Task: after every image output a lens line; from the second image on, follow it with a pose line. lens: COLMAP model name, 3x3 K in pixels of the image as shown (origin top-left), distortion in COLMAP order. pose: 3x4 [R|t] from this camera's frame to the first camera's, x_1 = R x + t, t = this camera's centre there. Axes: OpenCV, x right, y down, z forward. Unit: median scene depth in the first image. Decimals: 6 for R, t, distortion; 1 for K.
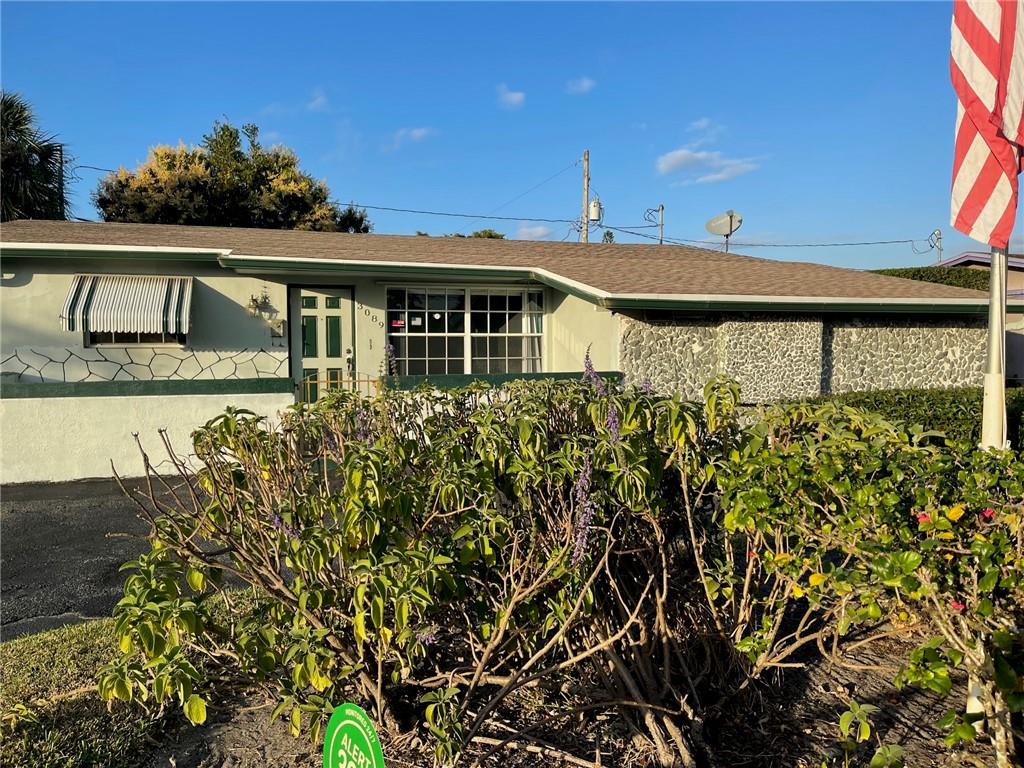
lens RADIAL K [[786.8, 0, 527.4], [0, 786.8, 393.8], [0, 0, 1]] dist [0.078183, -0.123296]
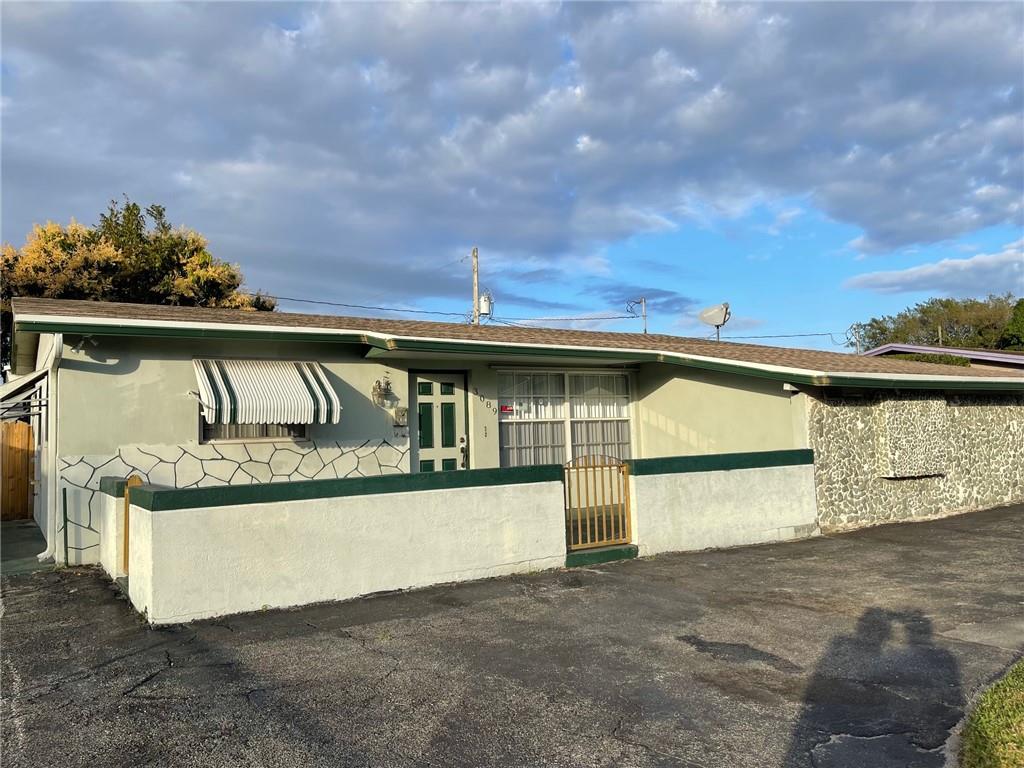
lens RADIAL K [[780.1, 0, 518.1], [0, 780.1, 387.2], [0, 0, 1]] dist [0.082365, -0.114400]
pose [[0.961708, -0.010686, 0.273867, -0.421214], [0.045511, 0.991593, -0.121125, -0.001015], [-0.270270, 0.128951, 0.954110, 0.092749]]
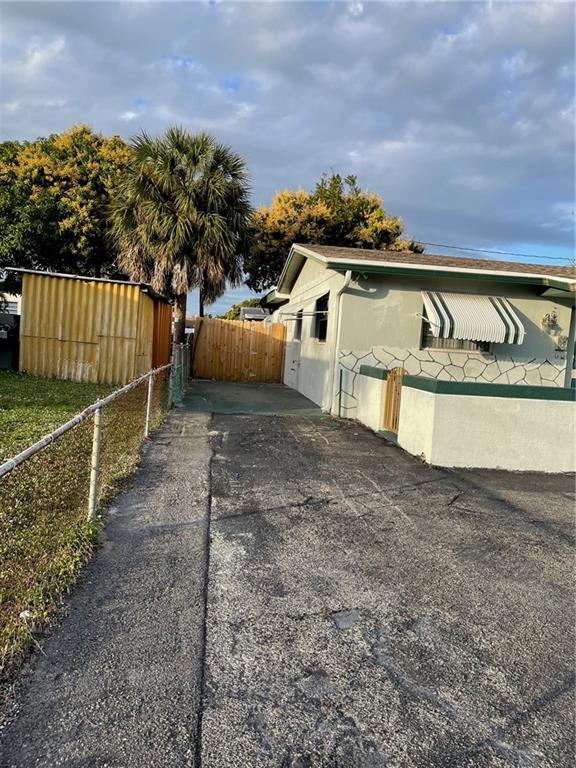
lens RADIAL K [[590.1, 0, 288.8], [0, 590.1, 380.8], [0, 0, 1]] dist [0.078183, -0.123296]
pose [[0.982513, 0.082160, -0.167085, -0.549068], [-0.082523, 0.996578, 0.004786, 0.002399], [0.166907, 0.009086, 0.985931, 0.050281]]
